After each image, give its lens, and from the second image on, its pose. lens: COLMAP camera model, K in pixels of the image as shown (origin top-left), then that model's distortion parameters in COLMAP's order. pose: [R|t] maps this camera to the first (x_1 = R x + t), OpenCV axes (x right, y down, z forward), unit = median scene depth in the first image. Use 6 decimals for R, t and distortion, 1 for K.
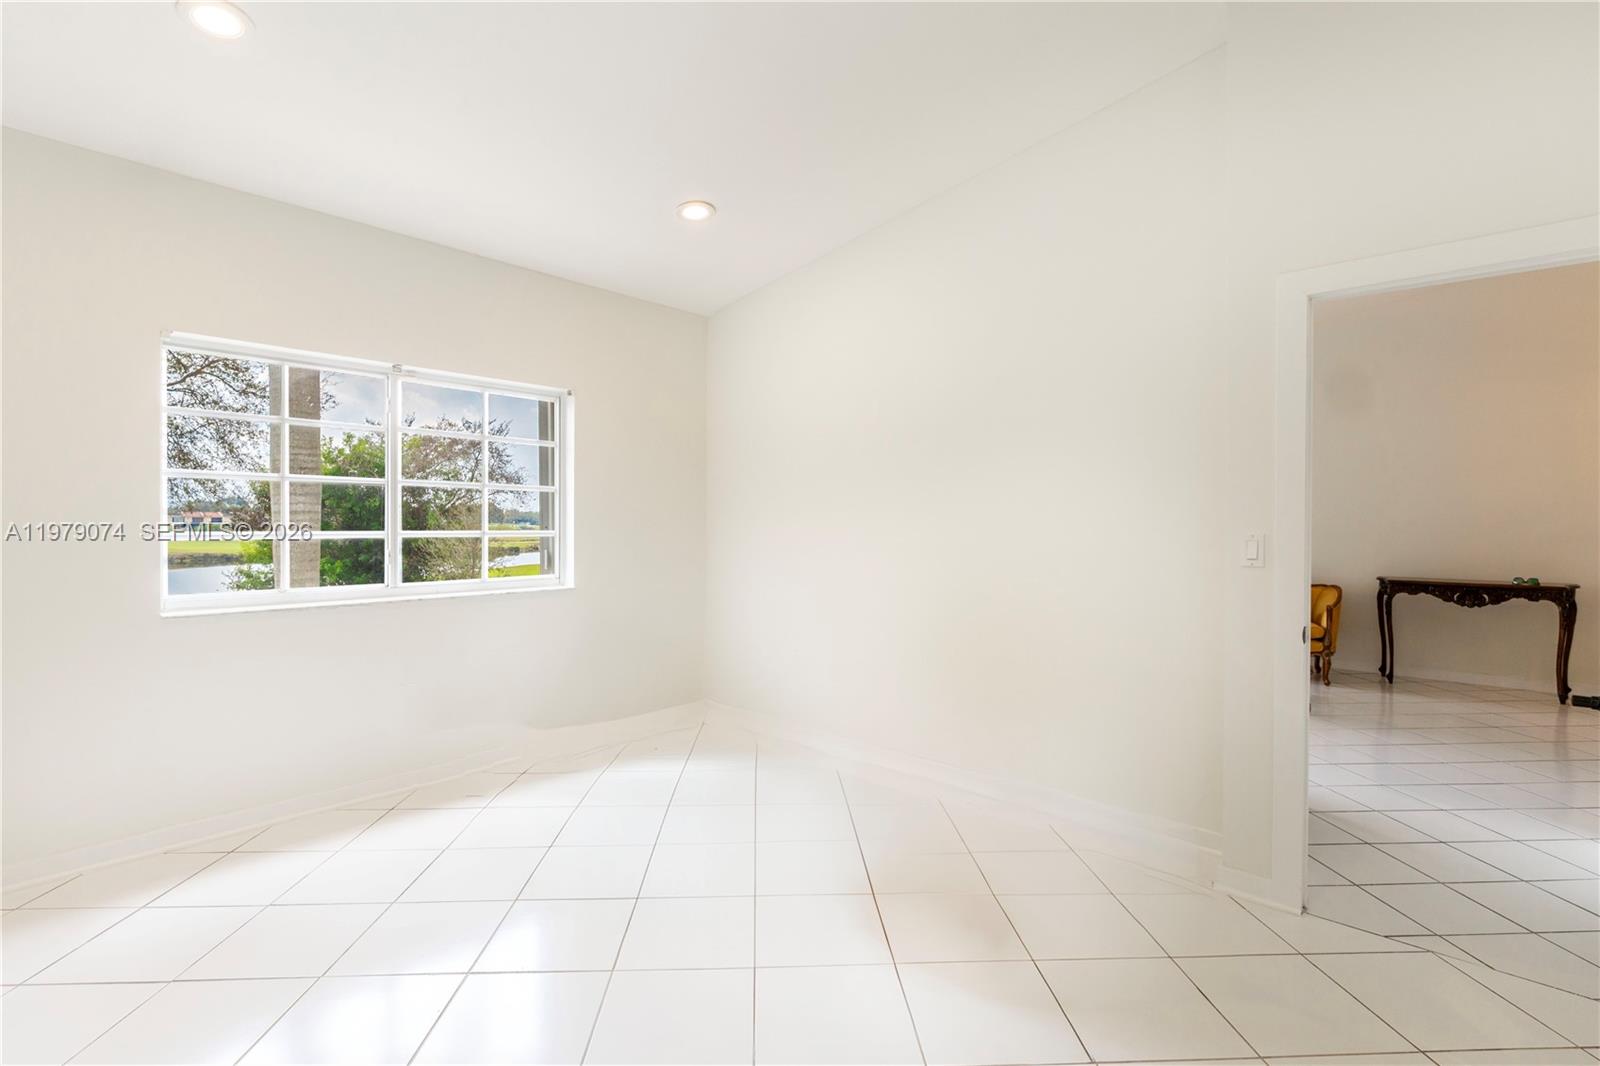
lens RADIAL K [[737.5, 0, 797.5], [0, 737.5, 531.9], [0, 0, 1]] dist [-0.008548, 0.002053]
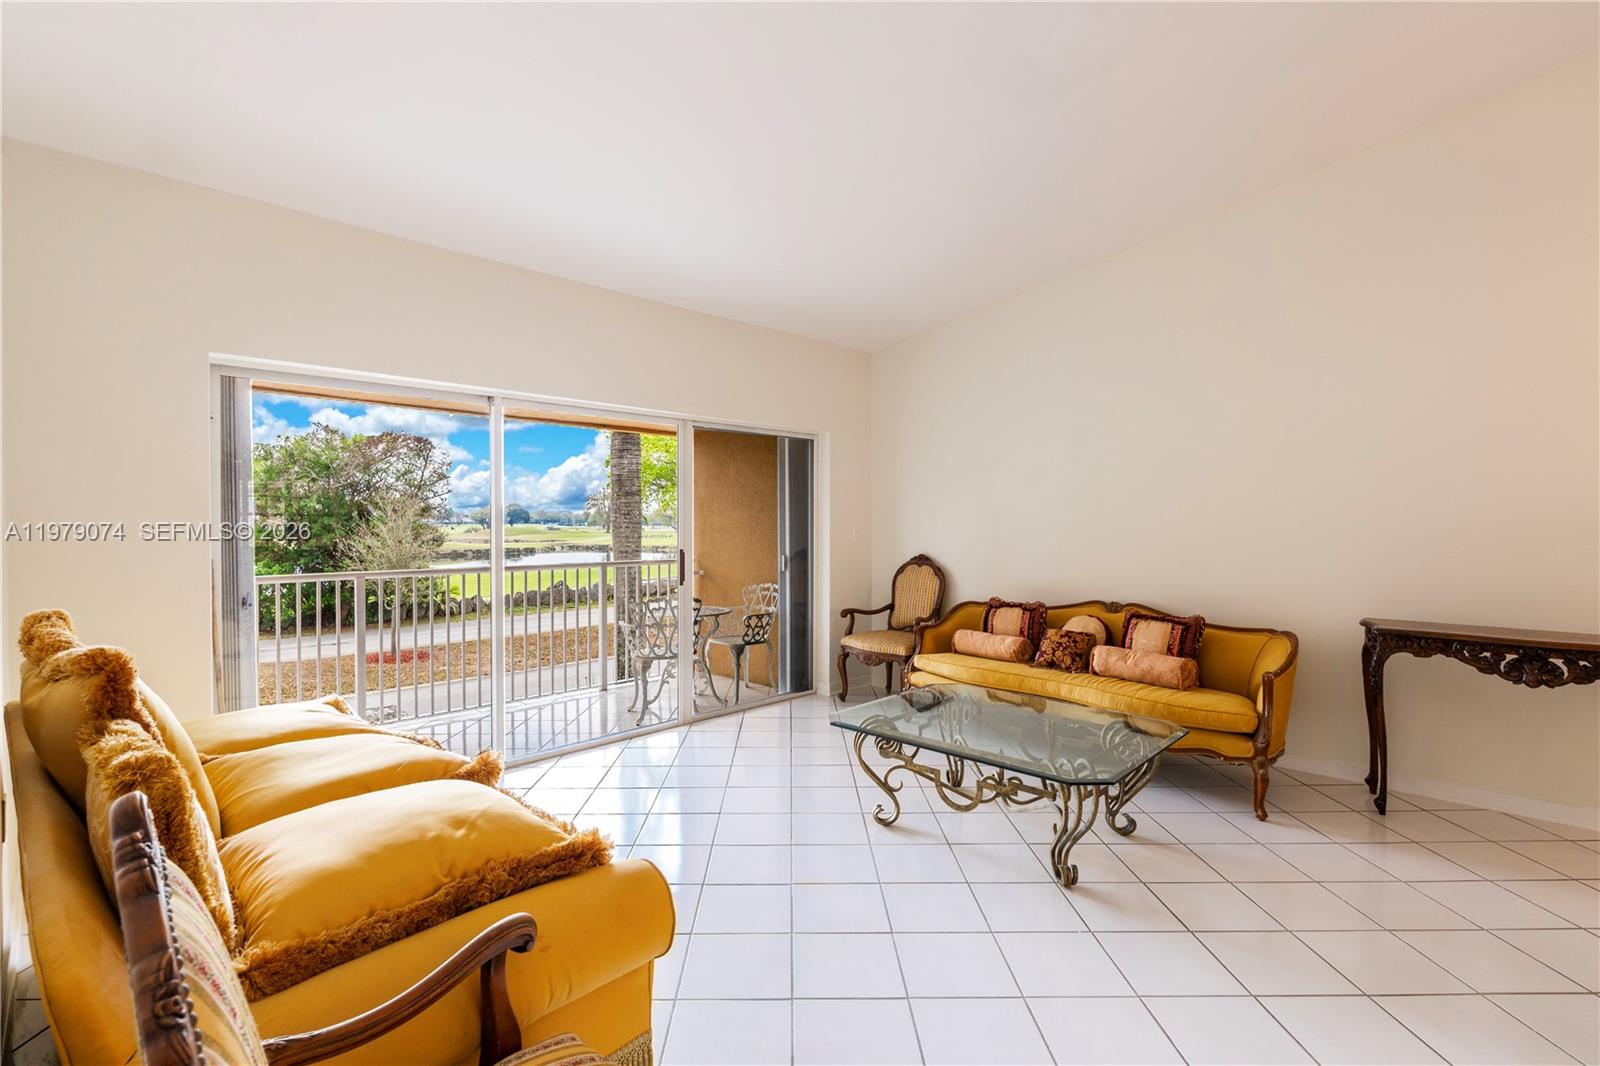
lens RADIAL K [[737.5, 0, 797.5], [0, 737.5, 531.9], [0, 0, 1]] dist [-0.008548, 0.002053]
pose [[0.999170, -0.000682, -0.040733, 0.387513], [0.000664, 1.000000, -0.000464, -0.007240], [0.040733, 0.000436, 0.999170, 0.425639]]
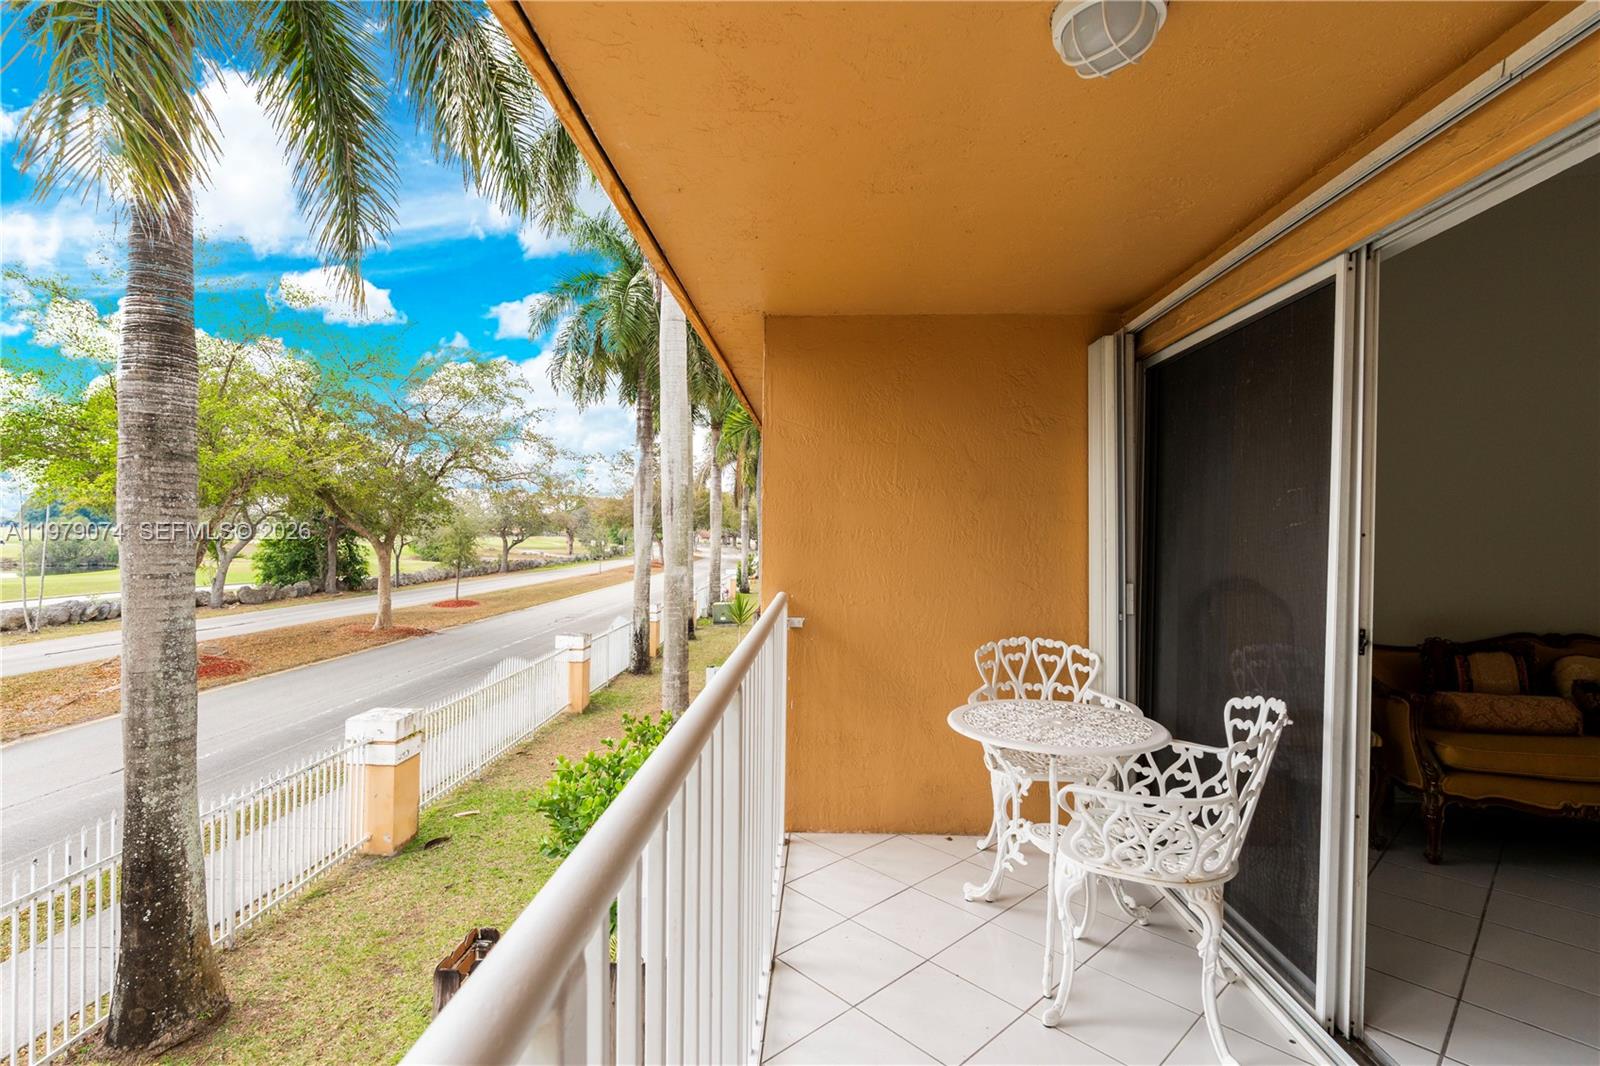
lens RADIAL K [[744.1, 0, 800.0], [0, 744.1, 533.0], [0, 0, 1]] dist [-0.008660, 0.000608]
pose [[0.763007, 0.010310, 0.646308, -0.136998], [-0.004752, 0.999935, -0.010341, -0.004997], [-0.646373, 0.004819, 0.763007, 1.111625]]
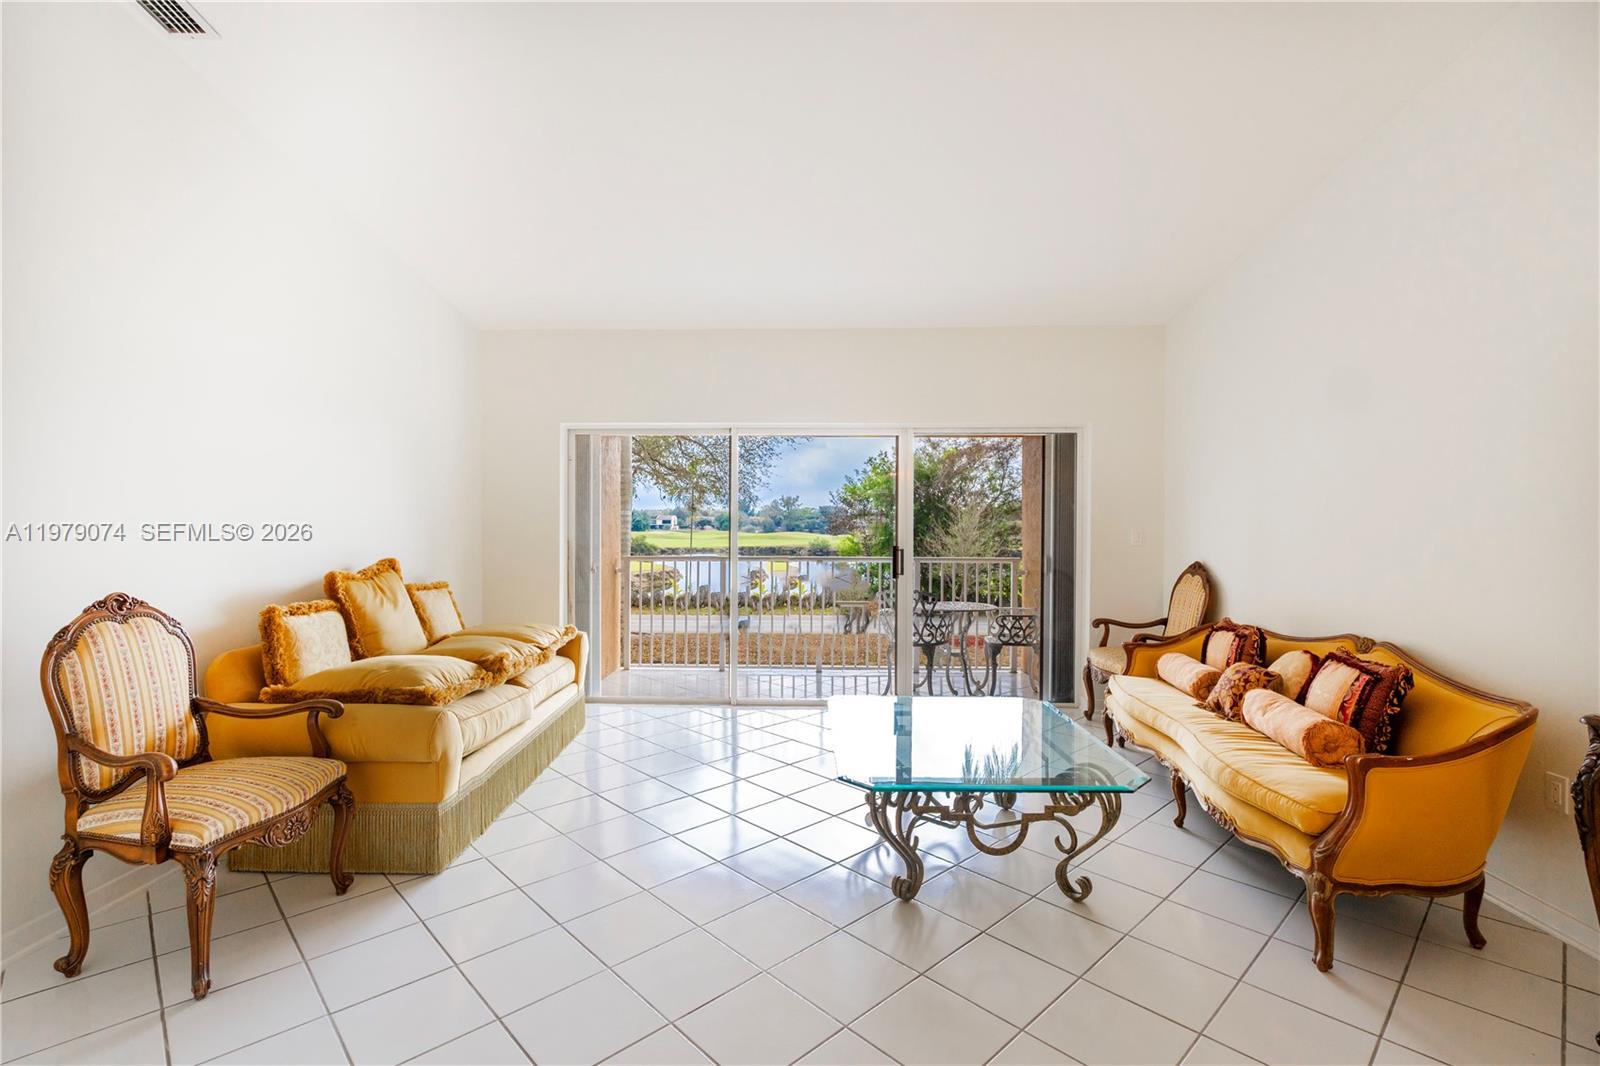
lens RADIAL K [[737.5, 0, 797.5], [0, 737.5, 531.9], [0, 0, 1]] dist [-0.008548, 0.002053]
pose [[0.651042, 0.011424, -0.758956, 0.810015], [-0.014595, 0.999890, 0.002531, -0.006120], [0.758901, 0.009429, 0.651137, 0.546364]]
